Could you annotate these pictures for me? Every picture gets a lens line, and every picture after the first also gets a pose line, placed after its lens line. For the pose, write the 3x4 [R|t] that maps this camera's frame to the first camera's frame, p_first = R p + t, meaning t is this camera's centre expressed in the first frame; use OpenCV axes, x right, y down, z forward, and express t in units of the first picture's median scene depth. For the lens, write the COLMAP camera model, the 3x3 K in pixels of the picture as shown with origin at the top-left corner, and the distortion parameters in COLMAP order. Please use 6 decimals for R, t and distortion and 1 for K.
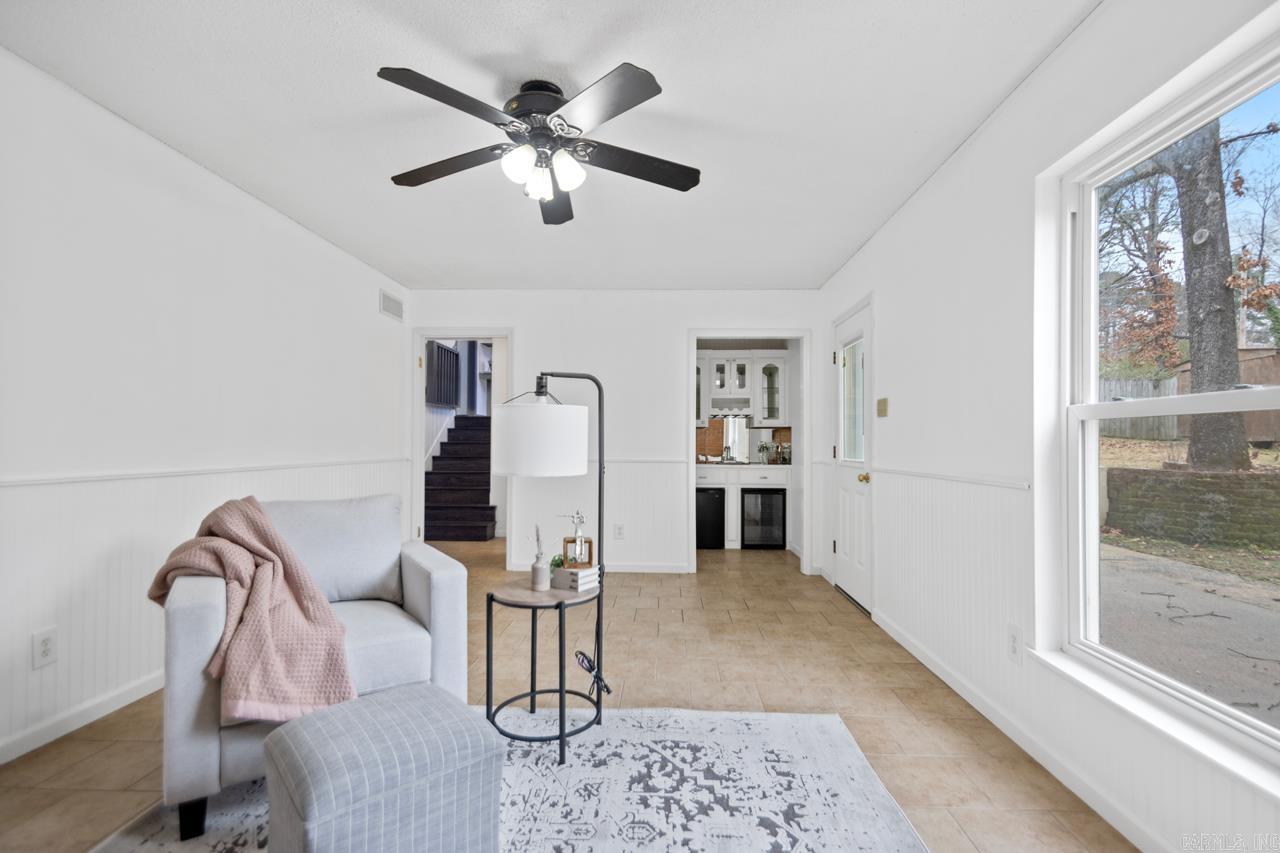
lens RADIAL K [[598.1, 0, 643.2], [0, 598.1, 432.9], [0, 0, 1]] dist [0.003298, -0.000152]
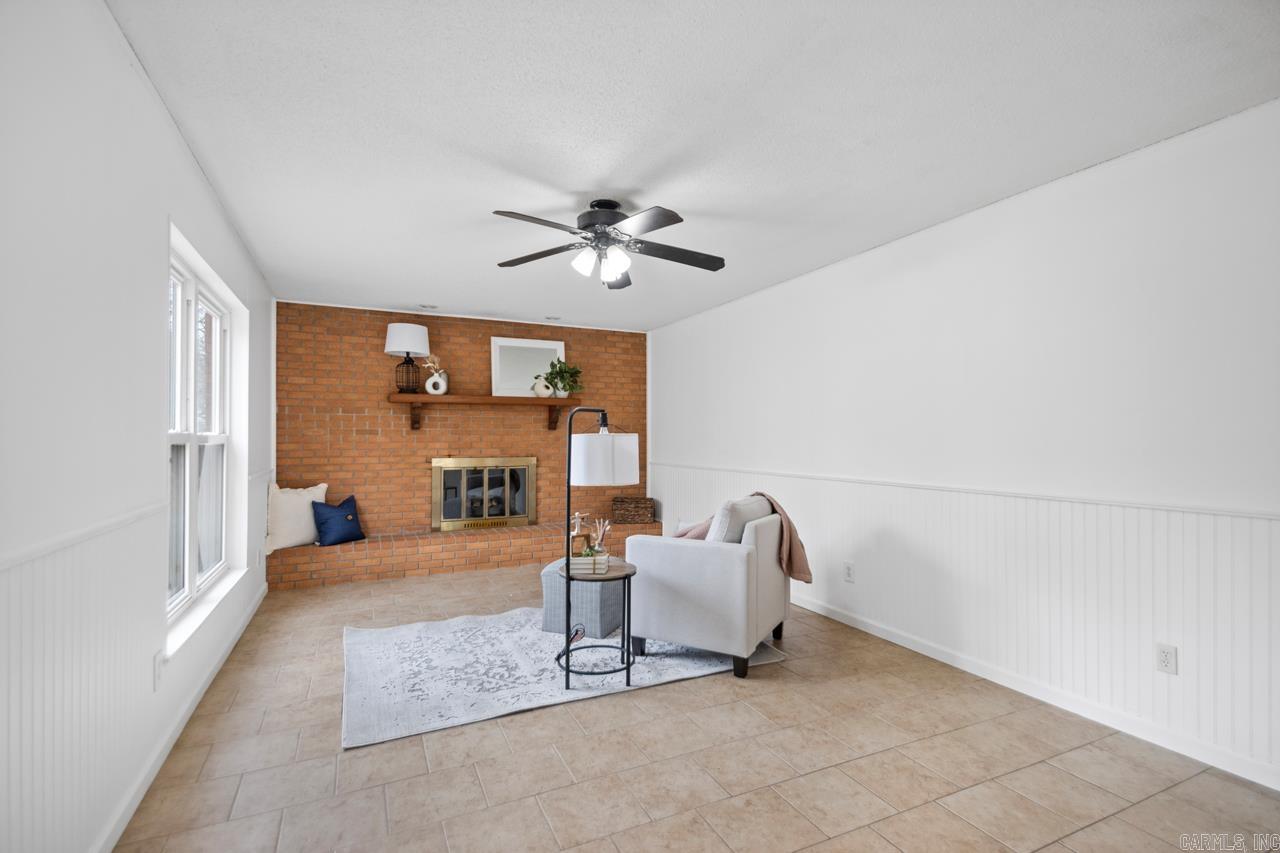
lens RADIAL K [[598.1, 0, 643.9], [0, 598.1, 434.5], [0, 0, 1]] dist [0.003298, -0.000152]
pose [[-0.884832, -0.013617, -0.465712, 0.424301], [-0.004548, 0.999778, -0.020591, -0.015318], [0.465888, -0.016102, -0.884697, 2.507393]]
